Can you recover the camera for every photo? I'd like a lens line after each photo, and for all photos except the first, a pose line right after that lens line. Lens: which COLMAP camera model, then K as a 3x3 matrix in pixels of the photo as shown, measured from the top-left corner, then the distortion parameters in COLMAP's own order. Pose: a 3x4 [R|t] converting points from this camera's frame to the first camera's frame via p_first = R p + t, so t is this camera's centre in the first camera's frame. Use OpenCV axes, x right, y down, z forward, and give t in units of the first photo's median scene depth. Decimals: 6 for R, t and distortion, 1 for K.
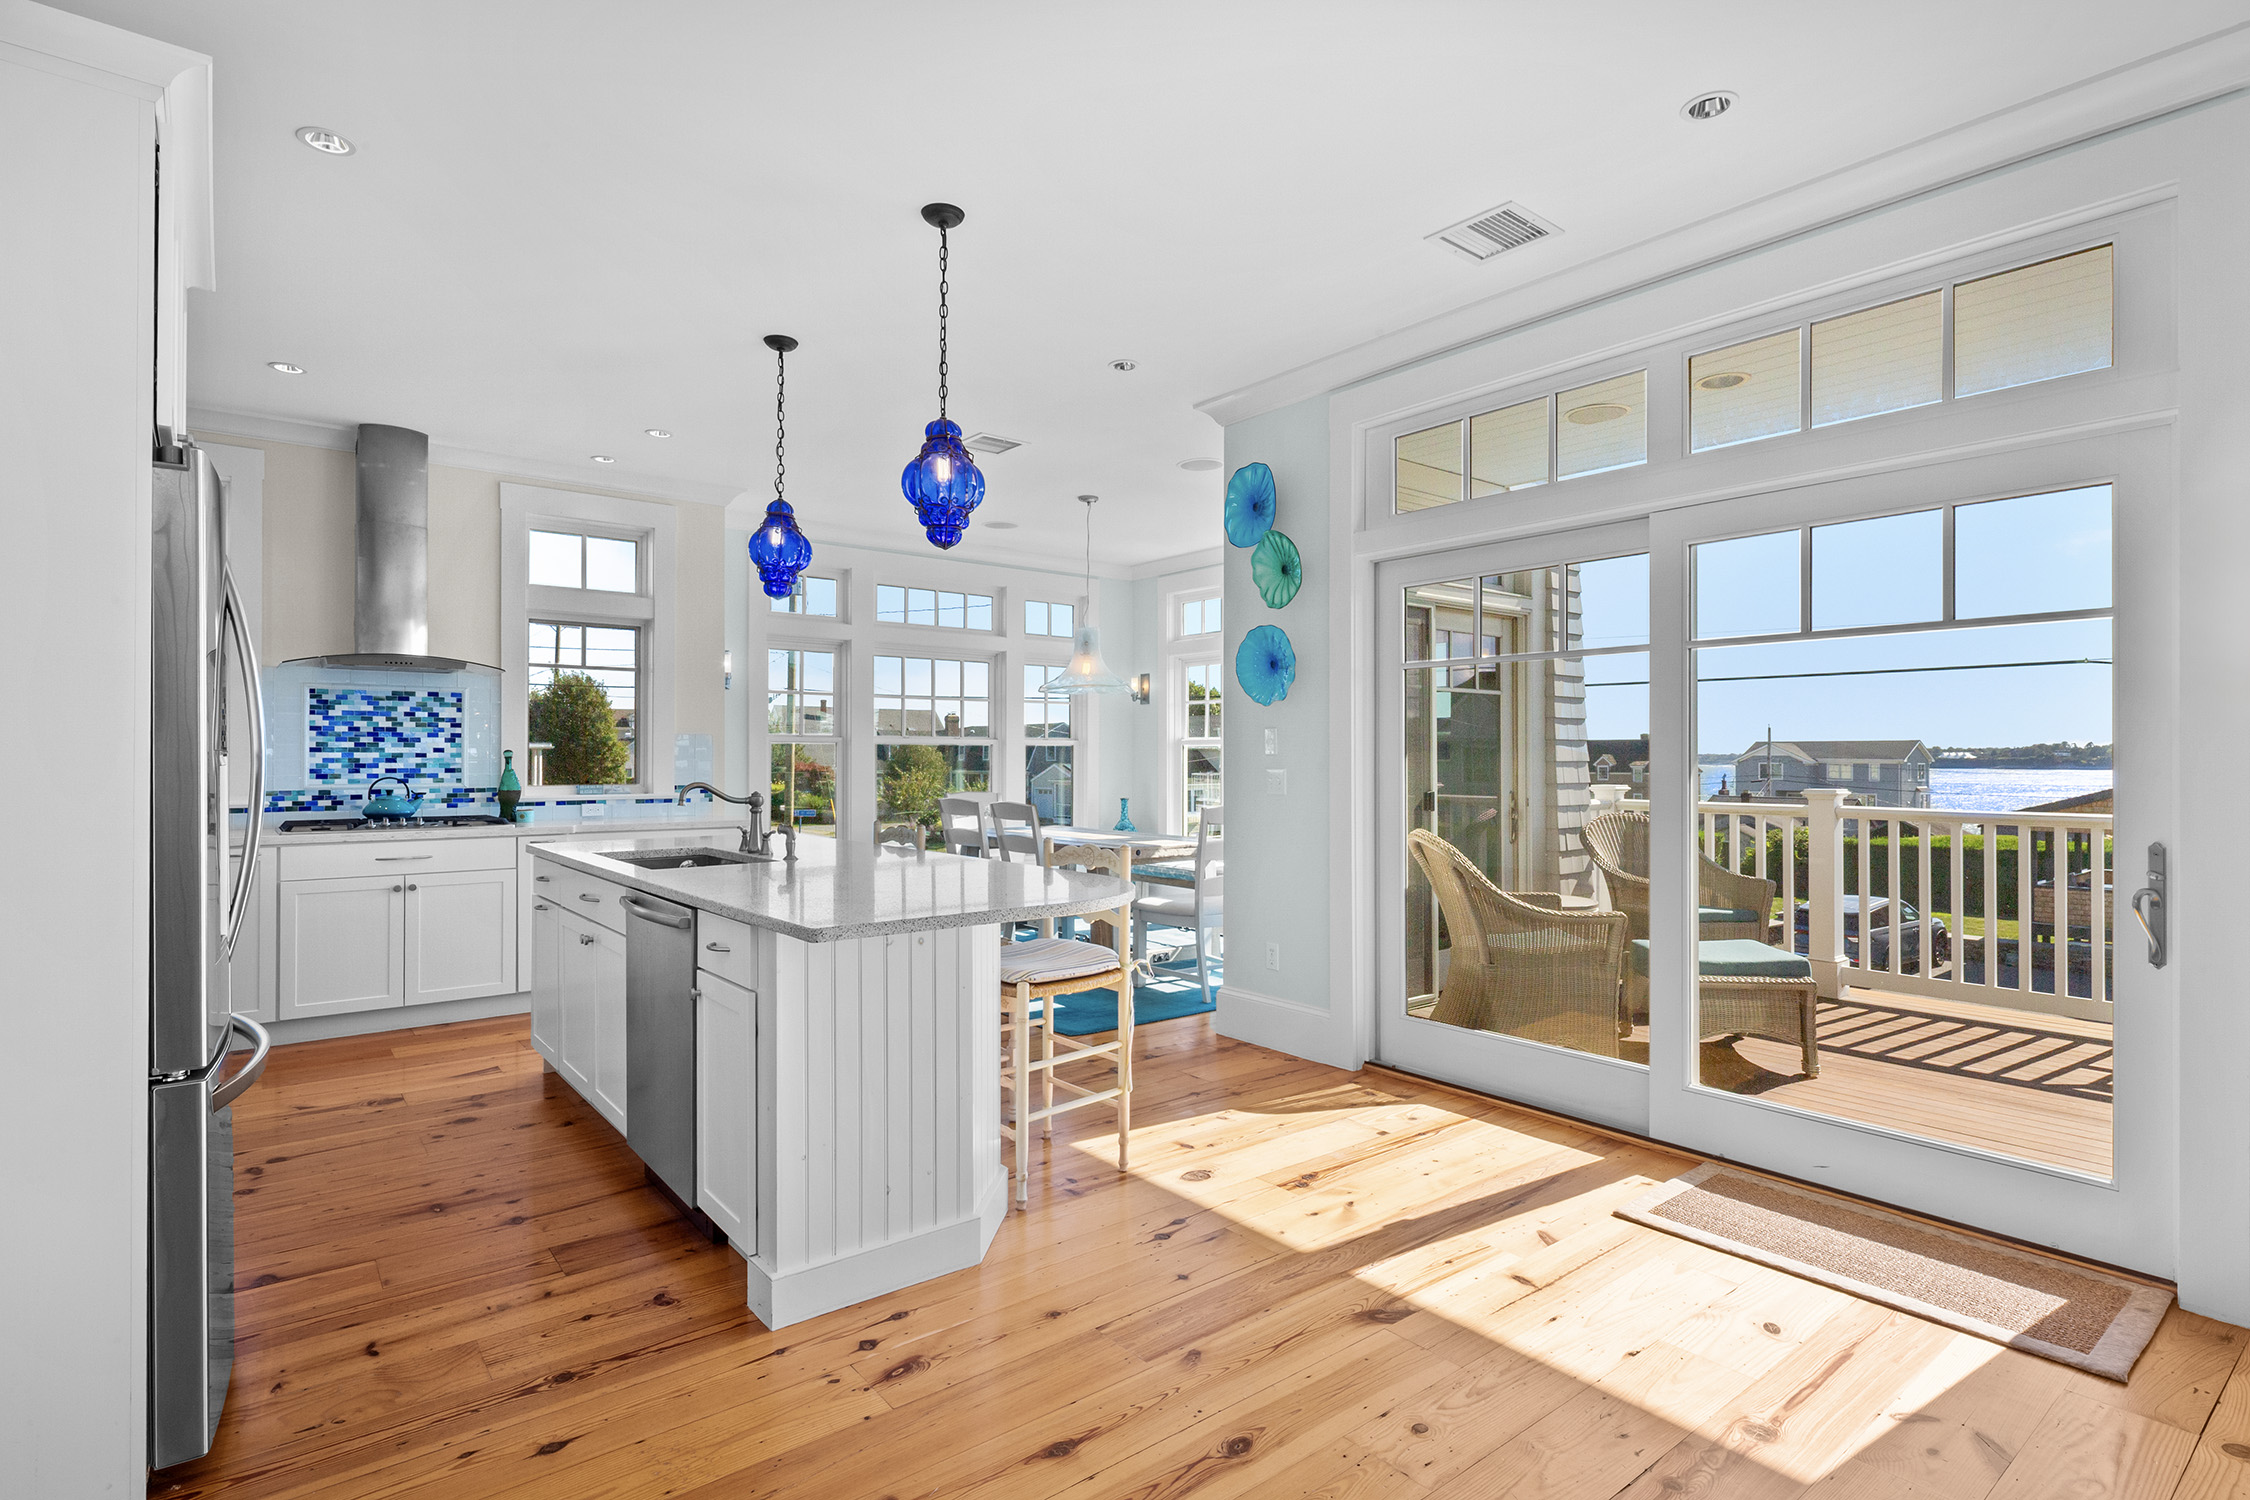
lens RADIAL K [[1108.2, 0, 1121.1], [0, 1108.2, 755.7], [0, 0, 1]] dist [0.001261, 0.000020]
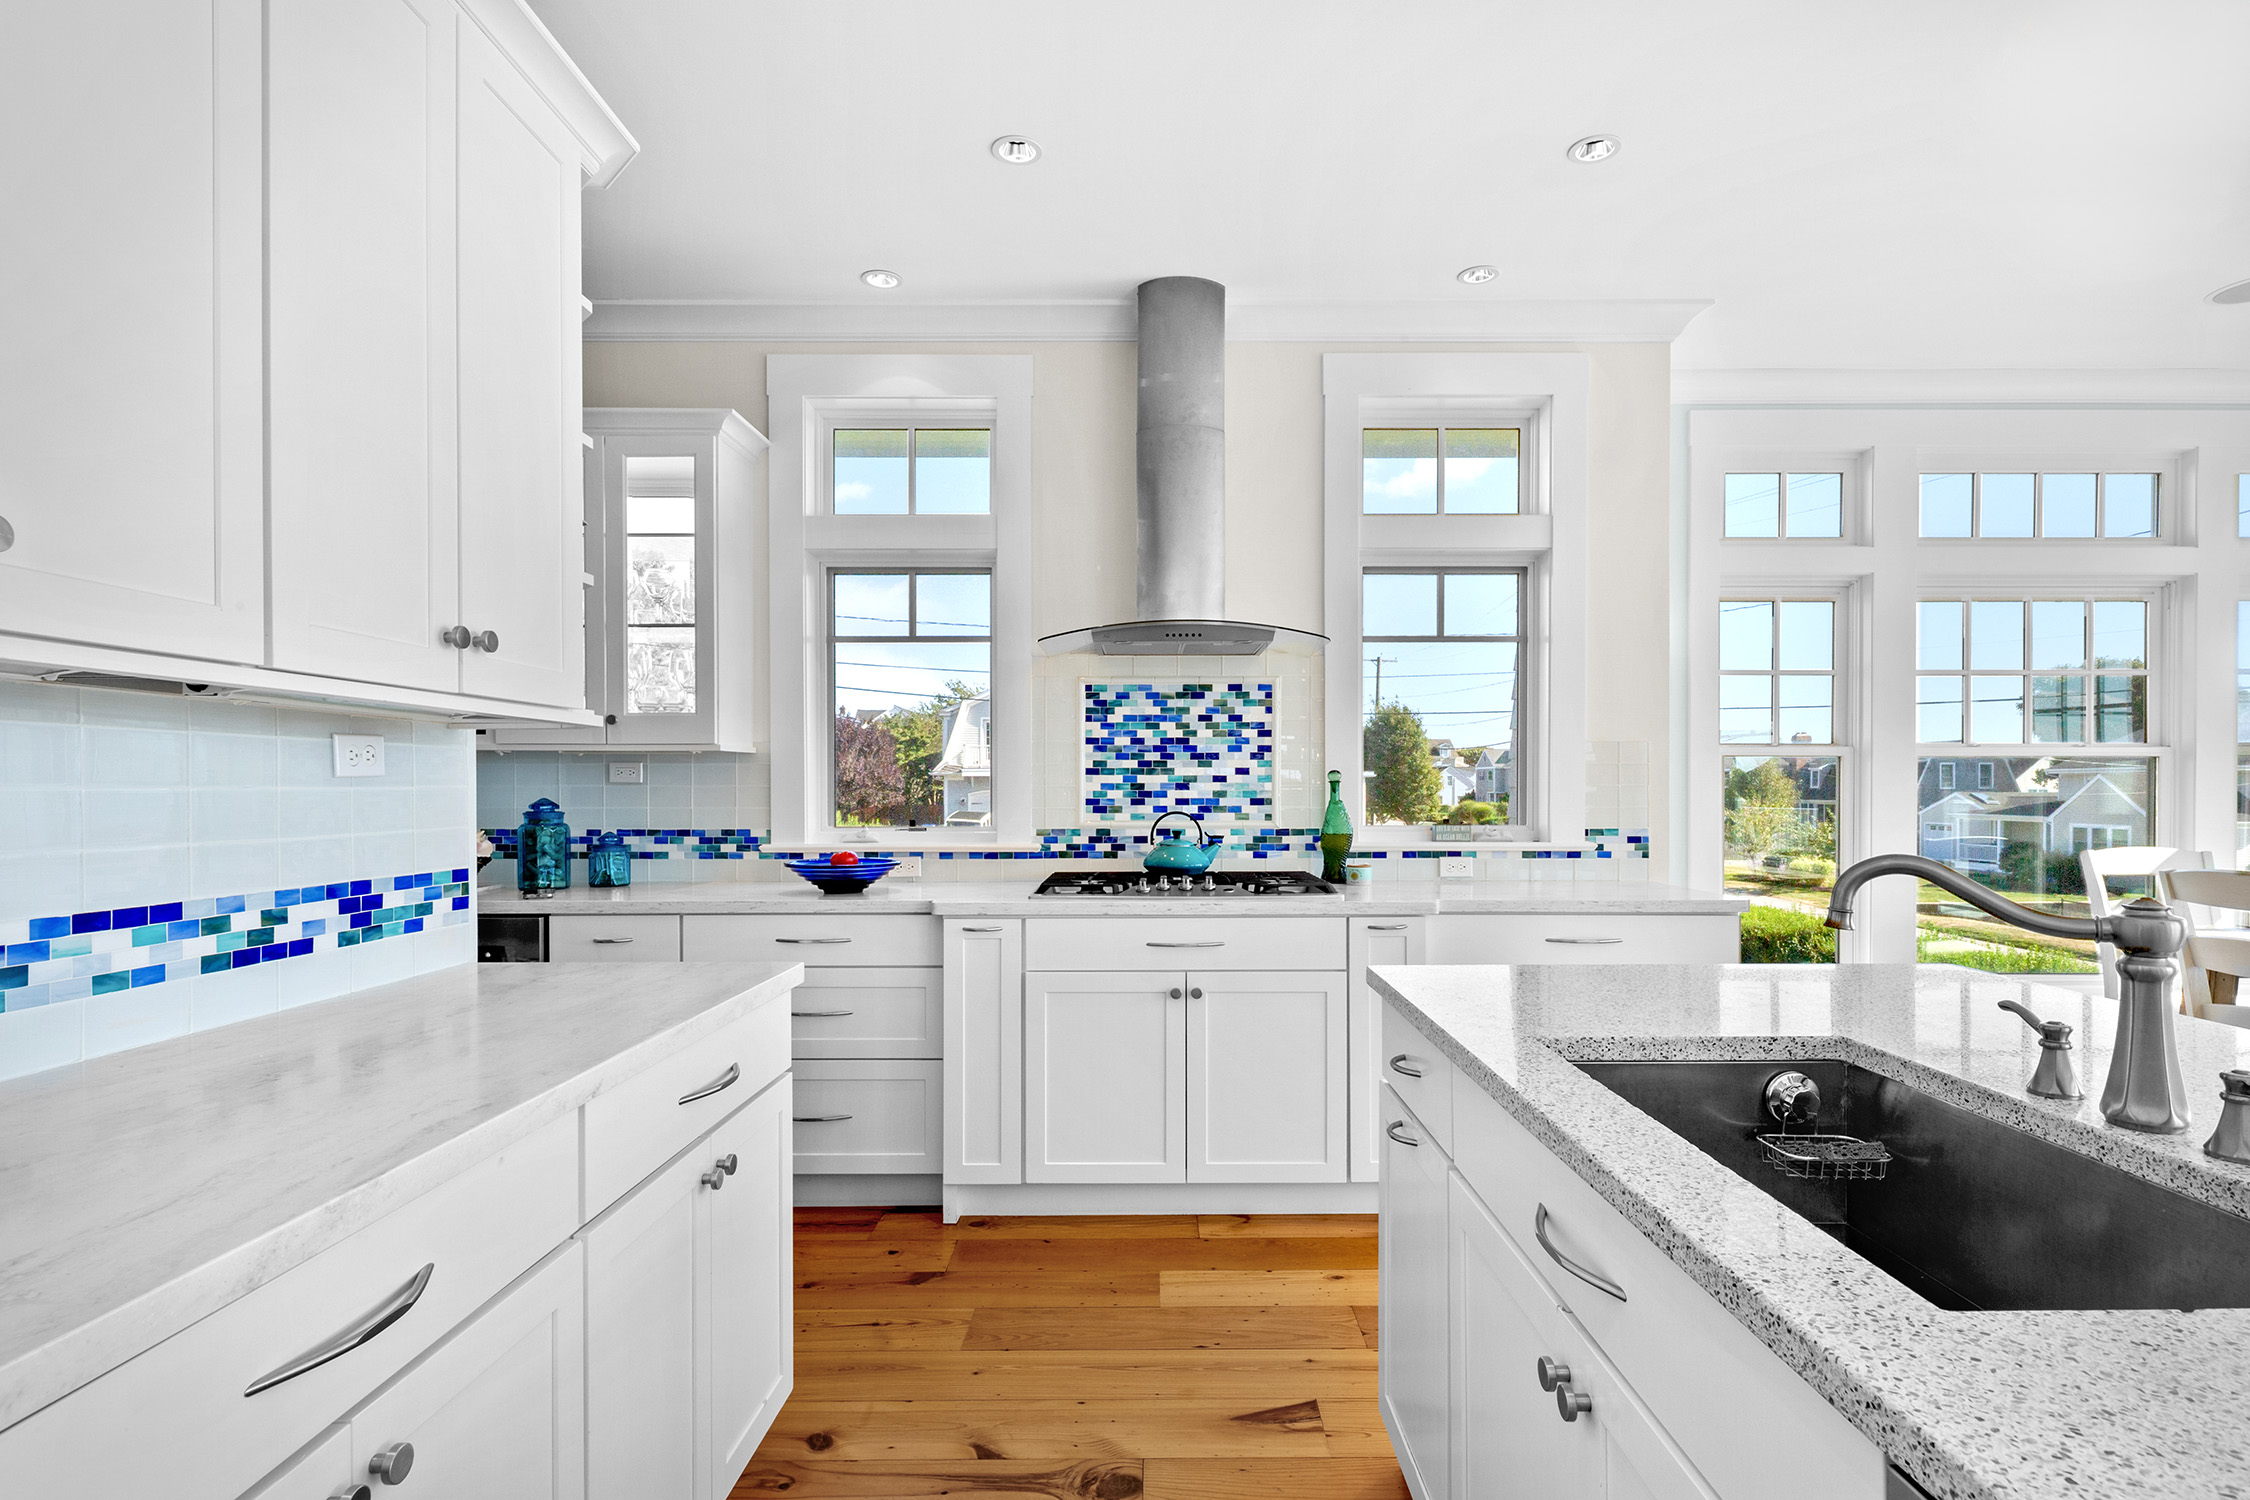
lens RADIAL K [[1105.0, 0, 1152.4], [0, 1105.0, 795.7], [0, 0, 1]] dist [0.000898, -0.000133]
pose [[0.784229, 0.004575, -0.620455, -0.252064], [0.002524, 0.999941, 0.010563, 0.002661], [0.620466, -0.009850, 0.784171, 0.457051]]
